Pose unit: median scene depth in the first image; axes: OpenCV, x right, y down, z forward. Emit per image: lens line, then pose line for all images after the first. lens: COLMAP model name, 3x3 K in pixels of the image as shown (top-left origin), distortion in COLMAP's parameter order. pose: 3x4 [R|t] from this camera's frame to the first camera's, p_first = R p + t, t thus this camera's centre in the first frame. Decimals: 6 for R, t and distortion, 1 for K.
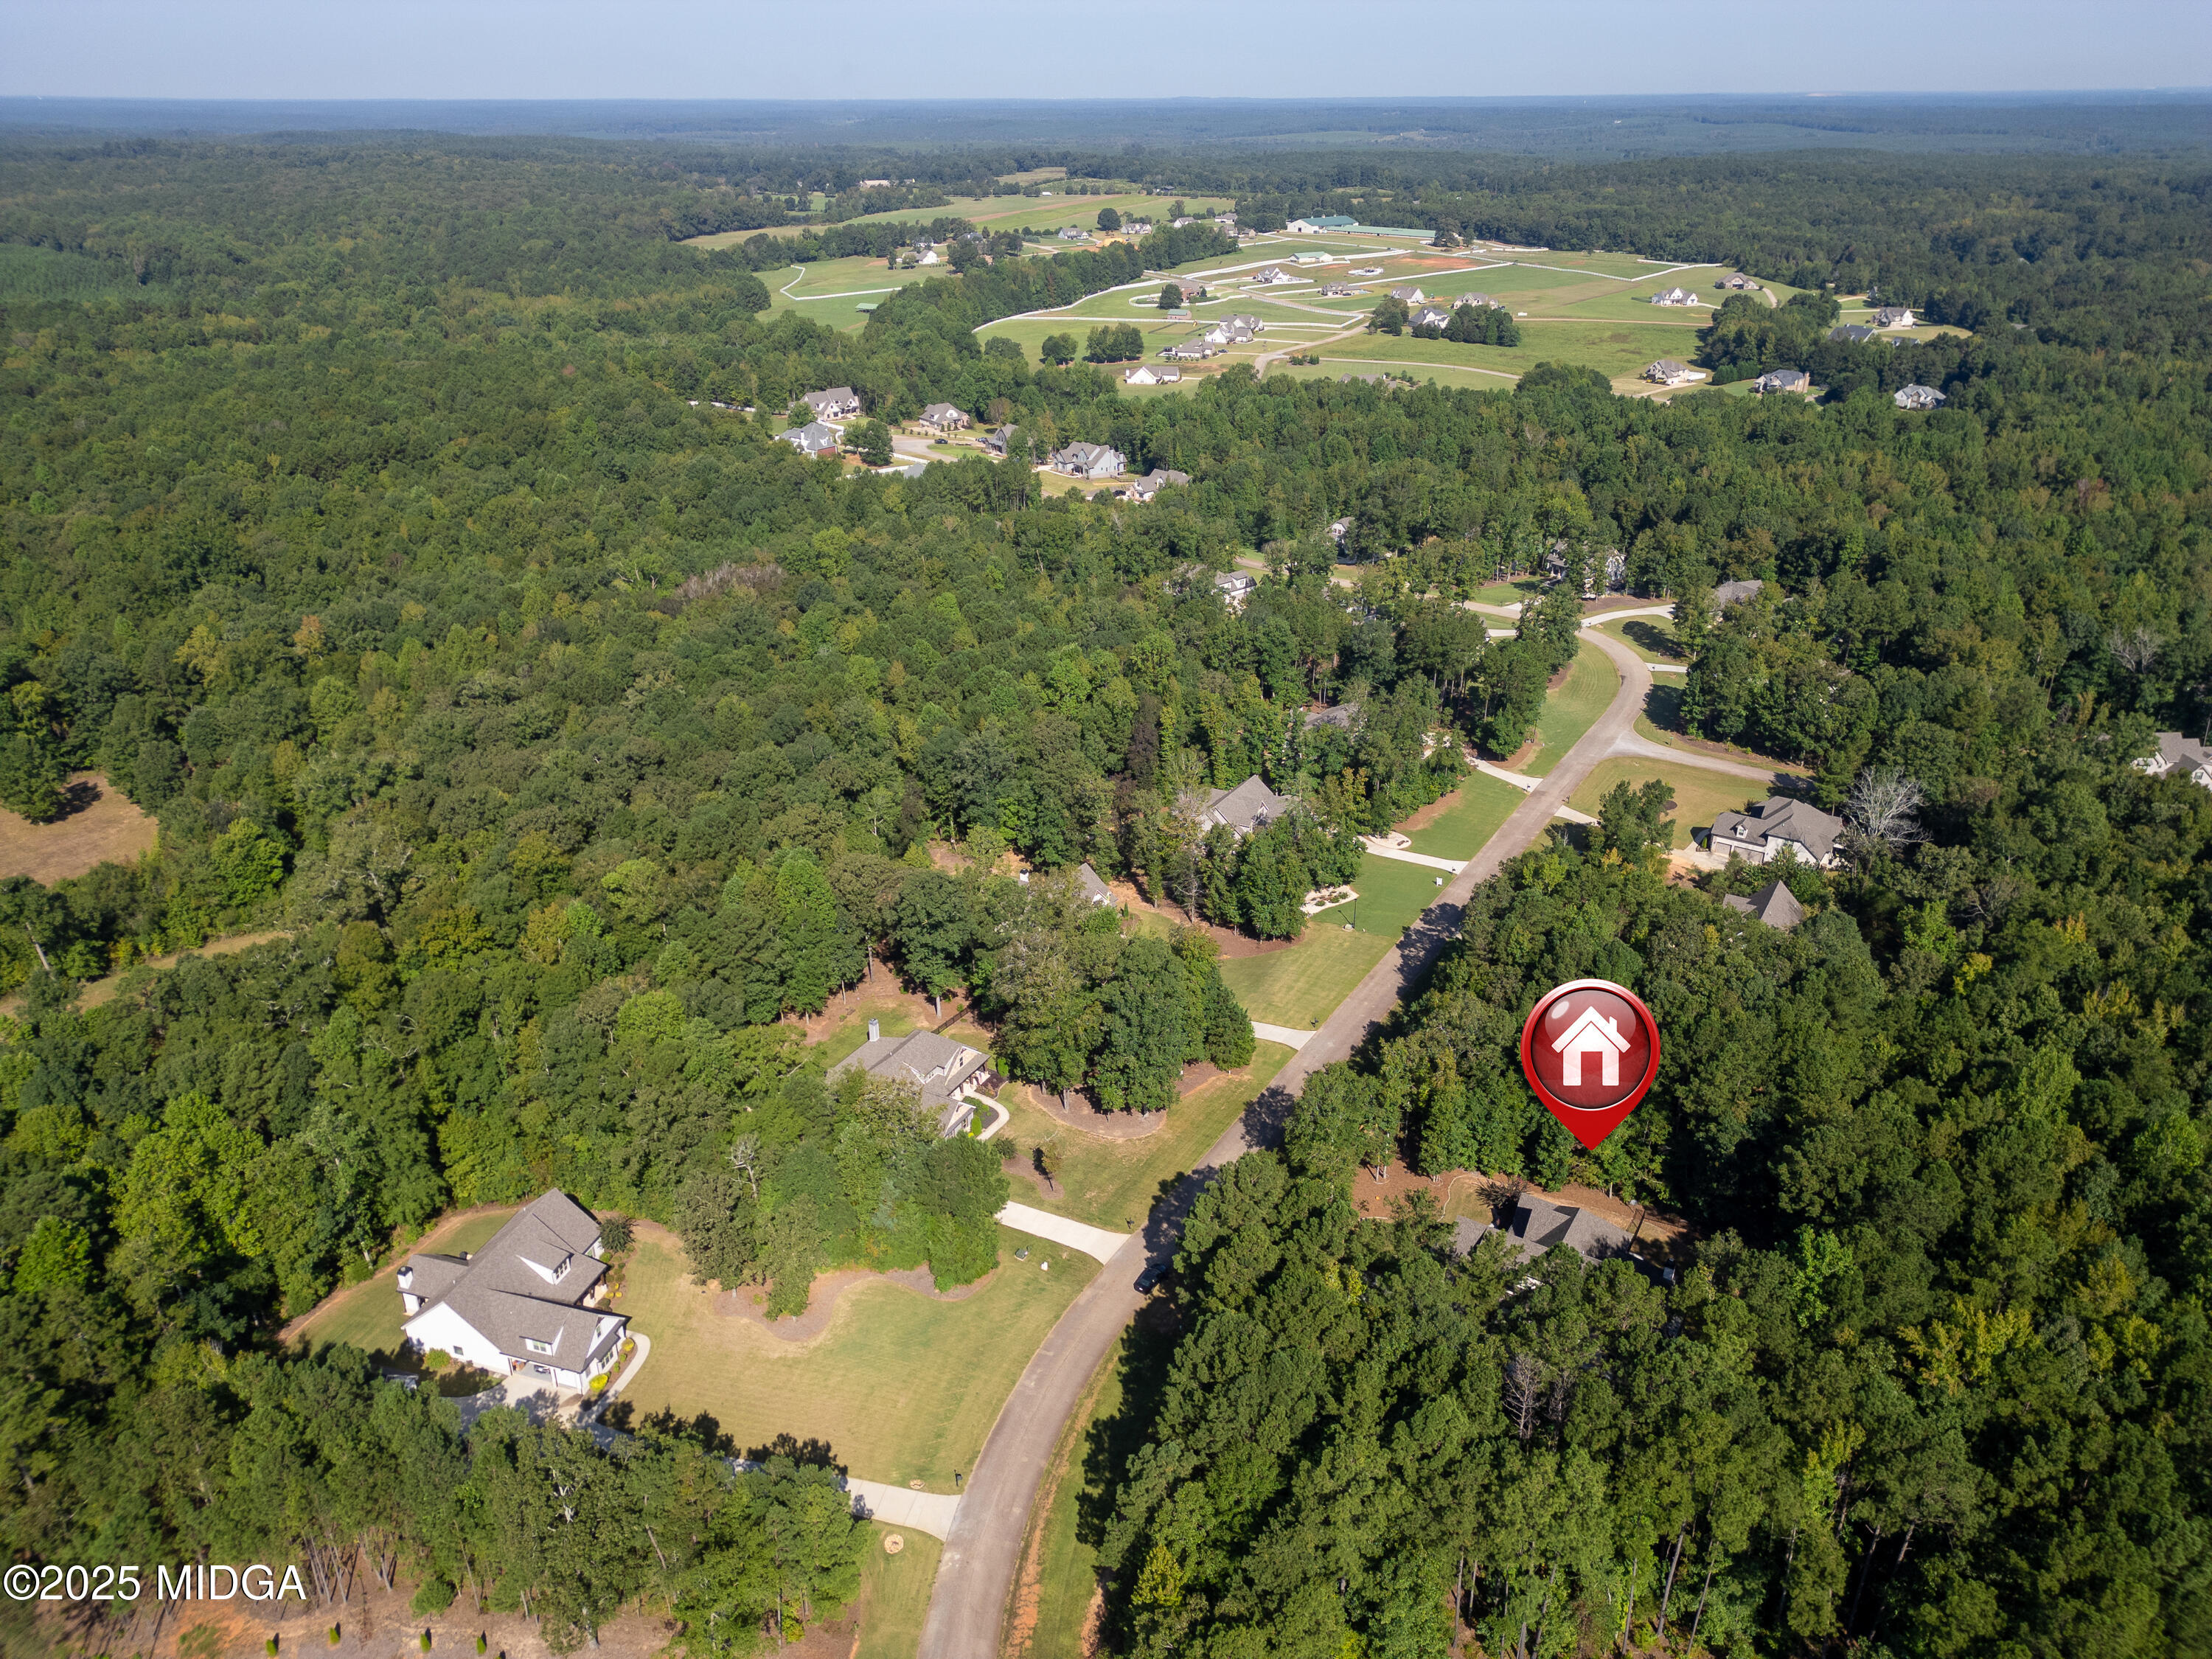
lens RADIAL K [[1528.7, 0, 1095.8], [0, 1528.7, 837.0], [0, 0, 1]] dist [0.069129, -0.055502]
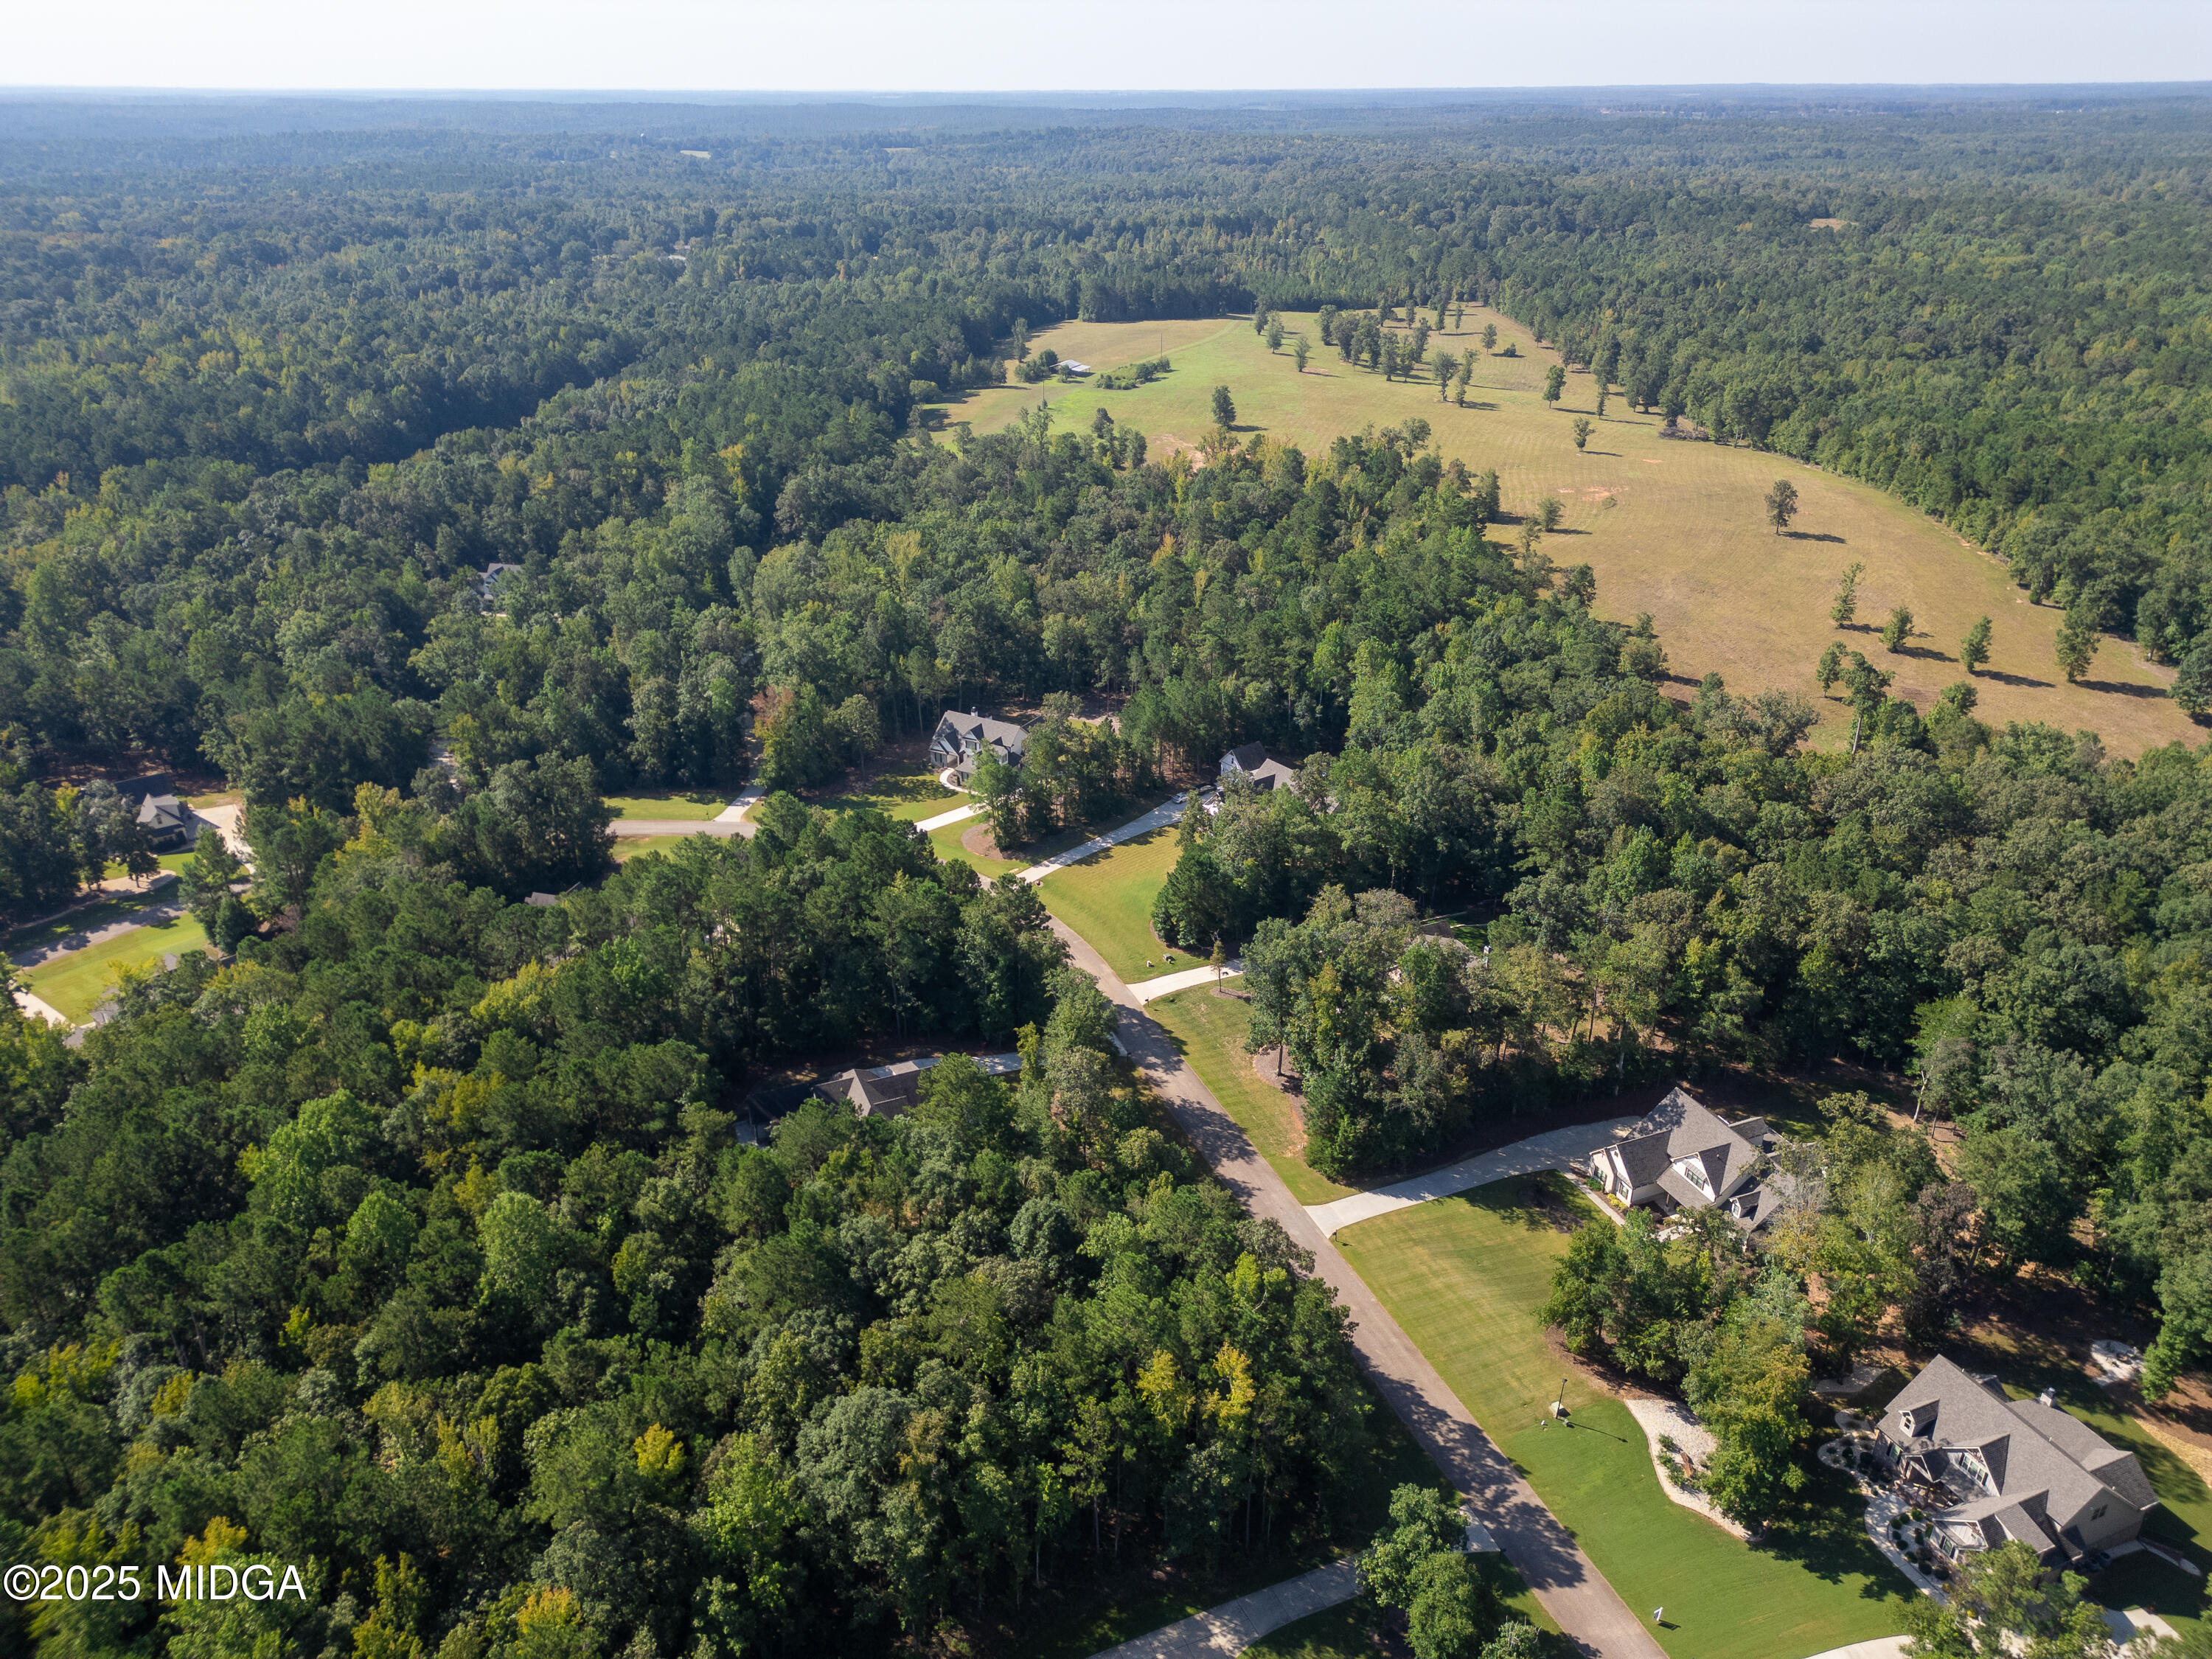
lens RADIAL K [[1528.7, 0, 1095.8], [0, 1528.7, 837.0], [0, 0, 1]] dist [0.069129, -0.055502]
pose [[-0.580709, 0.359801, -0.730288, 0.185001], [-0.352836, 0.697181, 0.624056, -0.122146], [0.733679, 0.620067, -0.277908, 0.254408]]
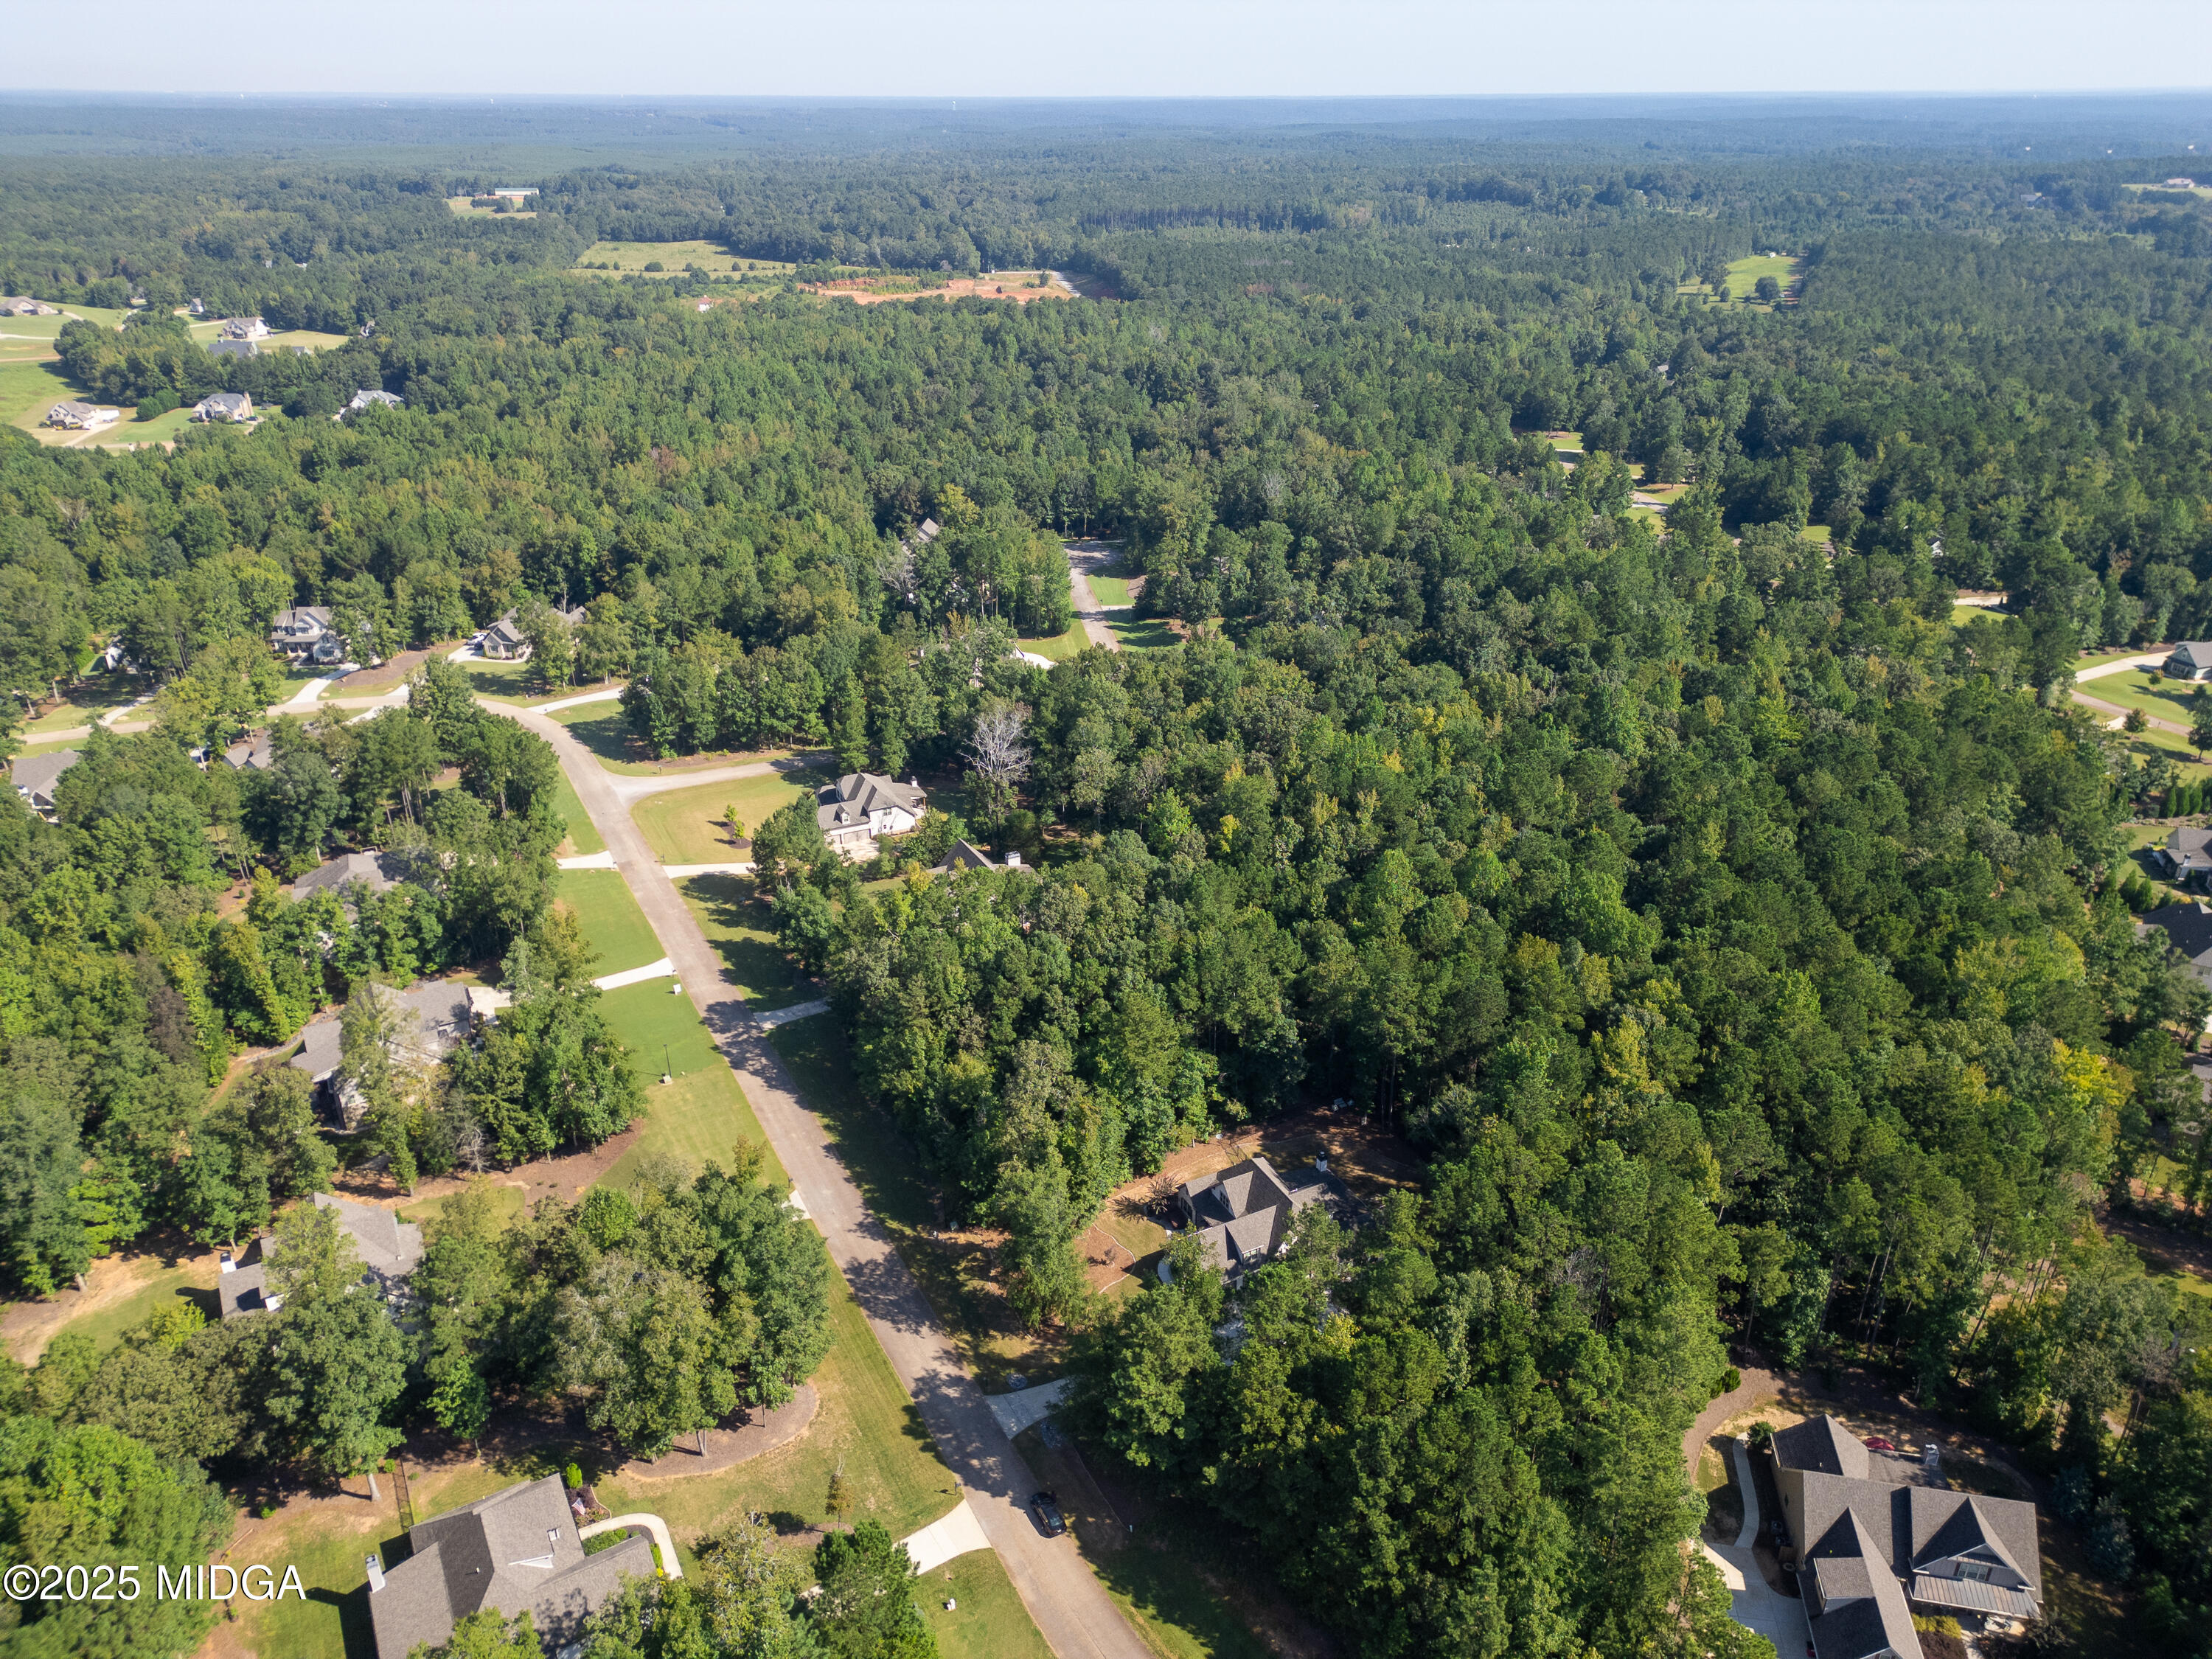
lens RADIAL K [[1528.7, 0, 1095.8], [0, 1528.7, 837.0], [0, 0, 1]] dist [0.069129, -0.055502]
pose [[0.507343, -0.373227, 0.776727, -0.091762], [0.373982, 0.907399, 0.191739, -0.038775], [-0.776364, 0.193205, 0.599942, 0.080678]]
